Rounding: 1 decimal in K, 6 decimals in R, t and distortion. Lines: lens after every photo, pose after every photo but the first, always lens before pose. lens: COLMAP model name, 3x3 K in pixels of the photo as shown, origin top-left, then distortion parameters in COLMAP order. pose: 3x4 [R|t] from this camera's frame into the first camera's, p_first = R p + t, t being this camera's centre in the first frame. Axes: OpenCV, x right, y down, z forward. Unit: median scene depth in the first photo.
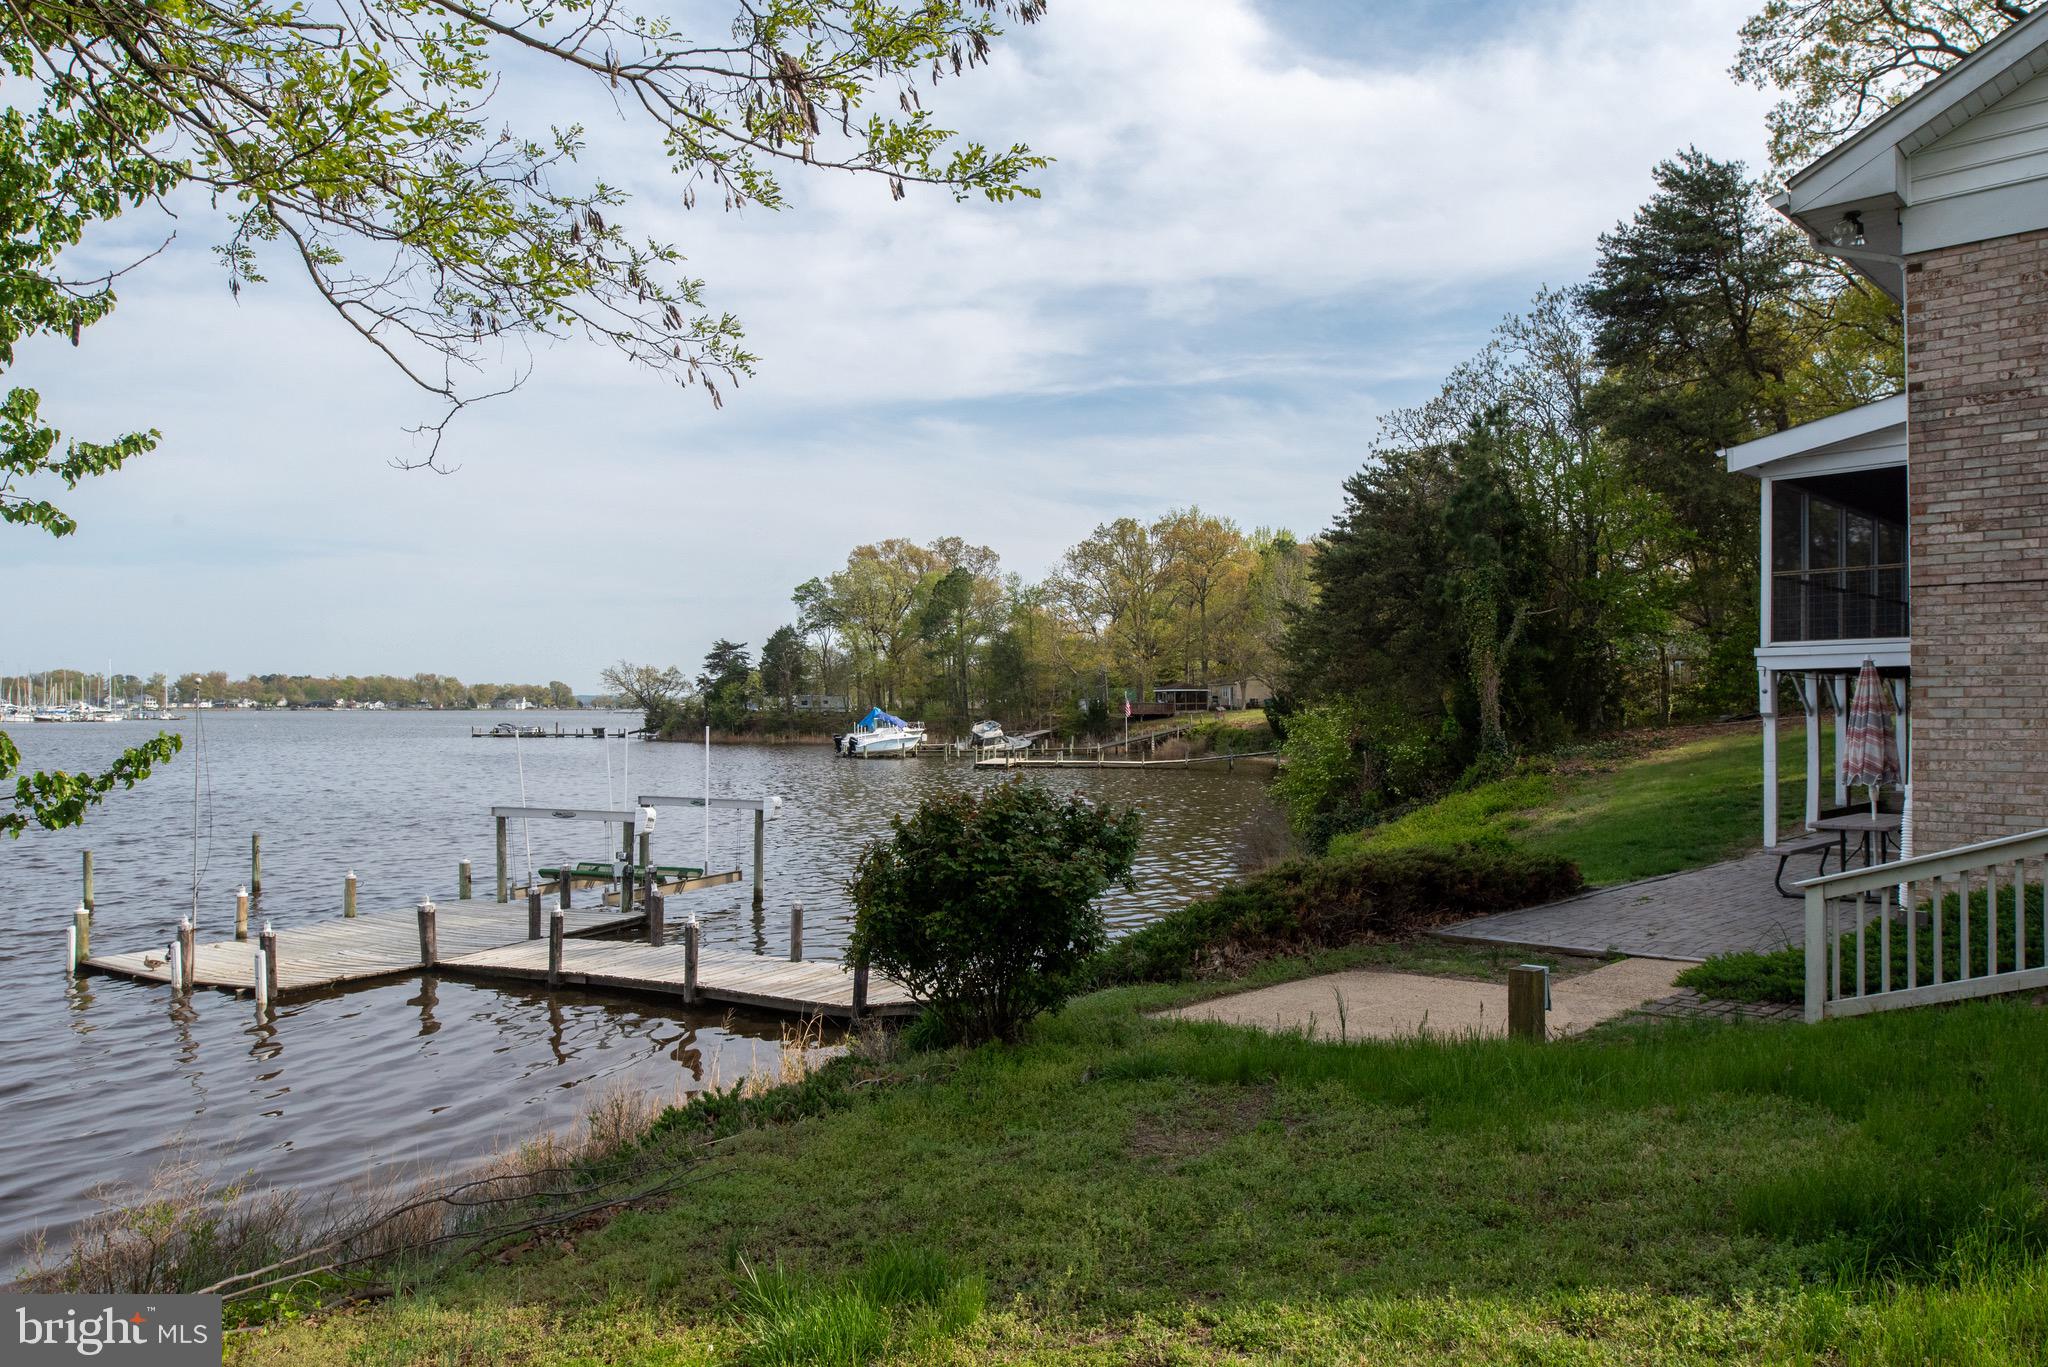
lens RADIAL K [[1398.4, 0, 1050.3], [0, 1398.4, 694.6], [0, 0, 1]] dist [-0.008002, -0.009370]
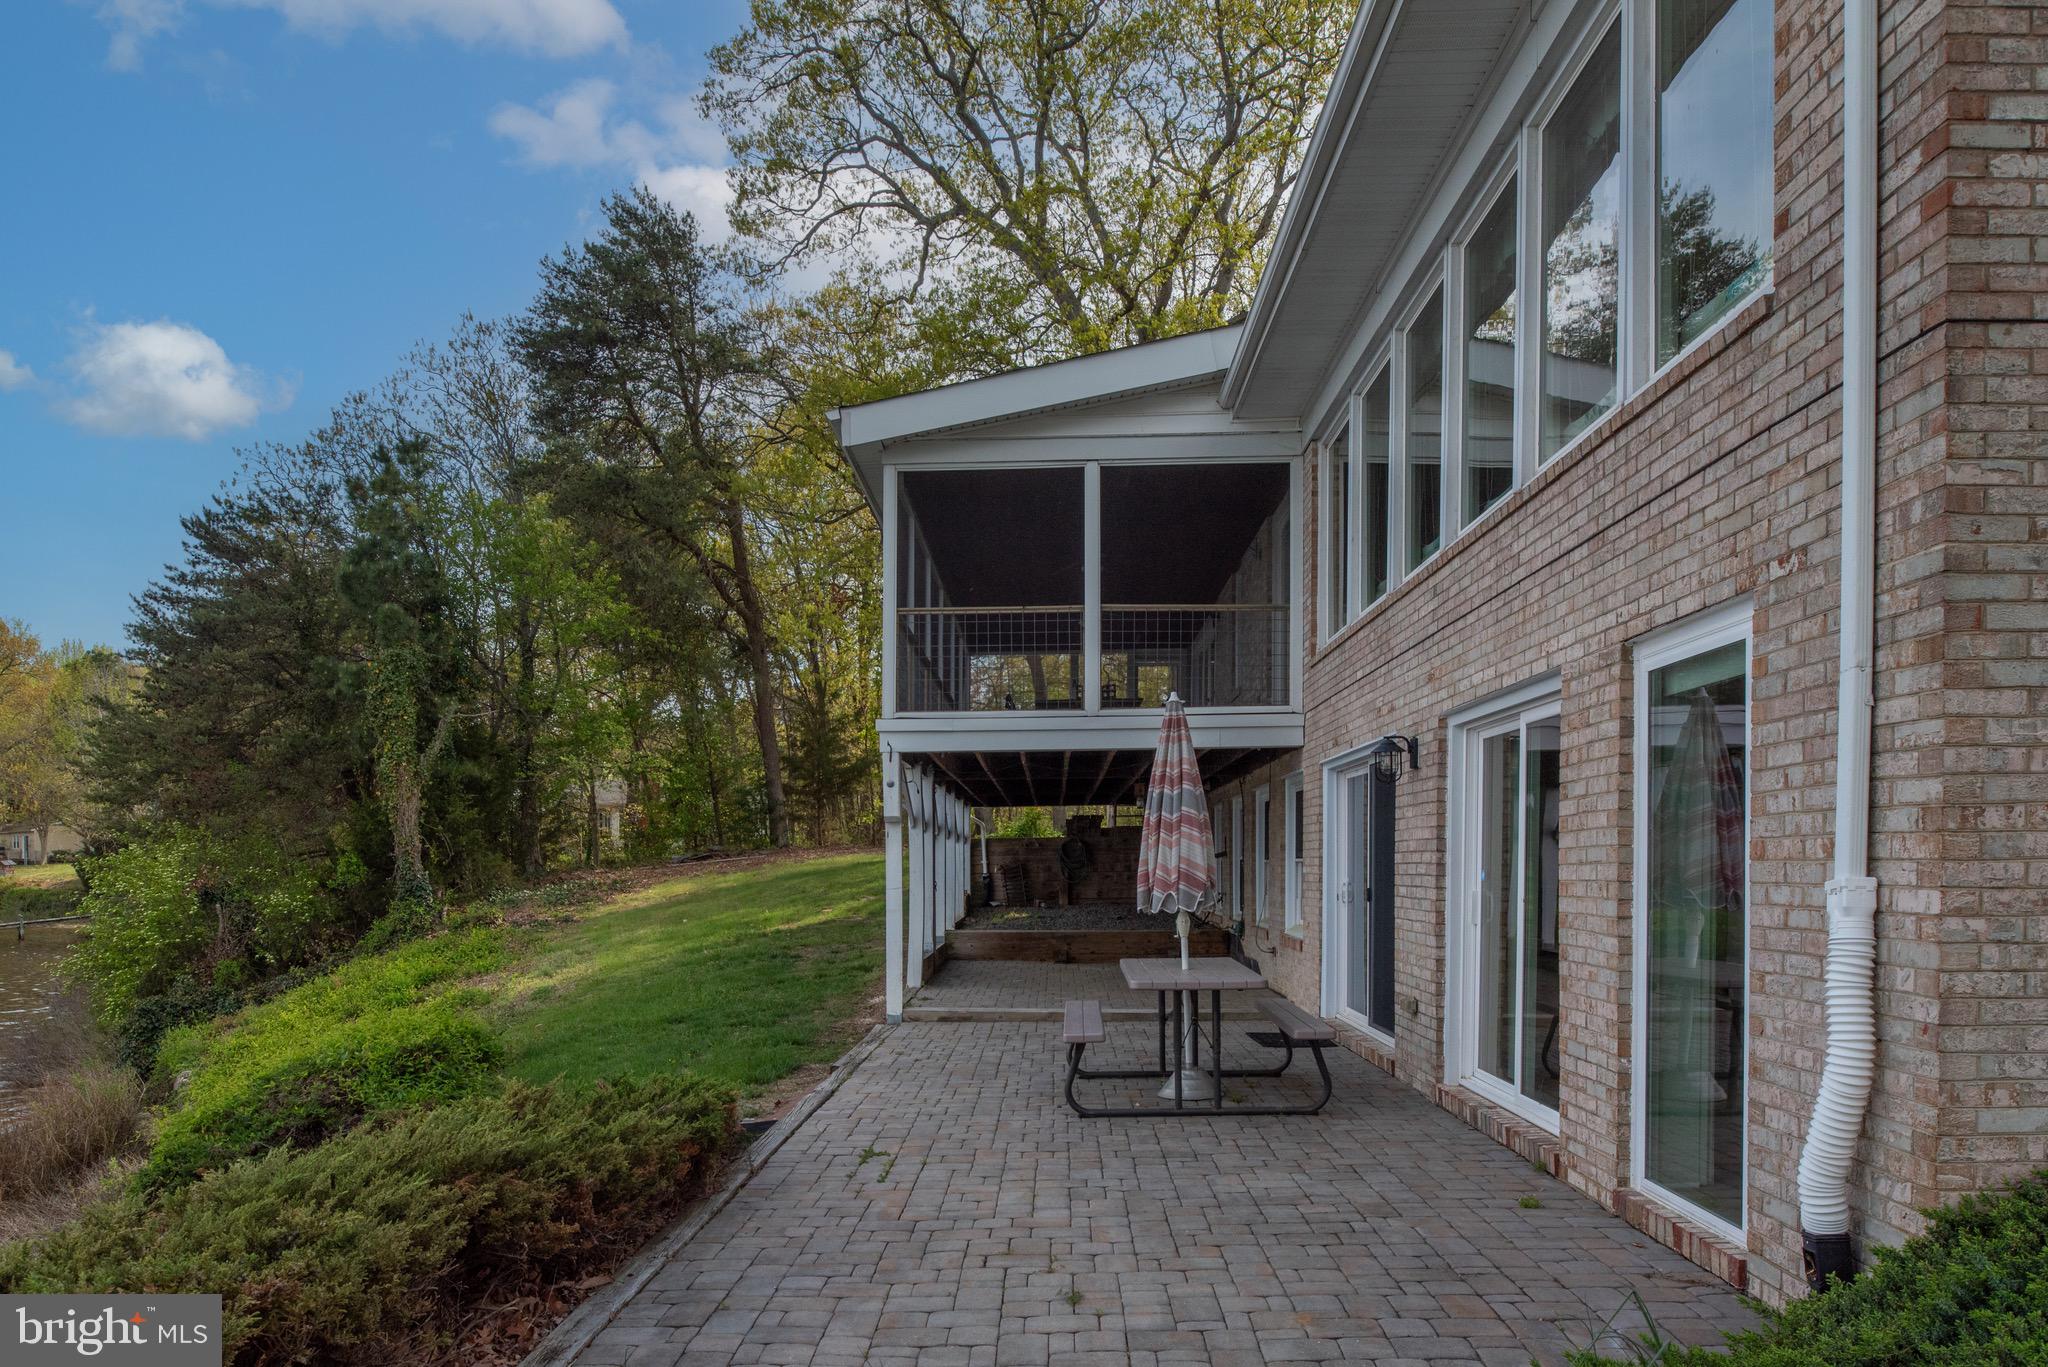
lens RADIAL K [[1406.1, 0, 1021.8], [0, 1406.1, 893.2], [0, 0, 1]] dist [-0.013552, -0.003480]
pose [[0.735701, -0.014139, 0.677159, 0.051411], [-0.005041, 0.999640, 0.026350, 0.016169], [-0.677288, -0.022799, 0.735365, 0.233647]]
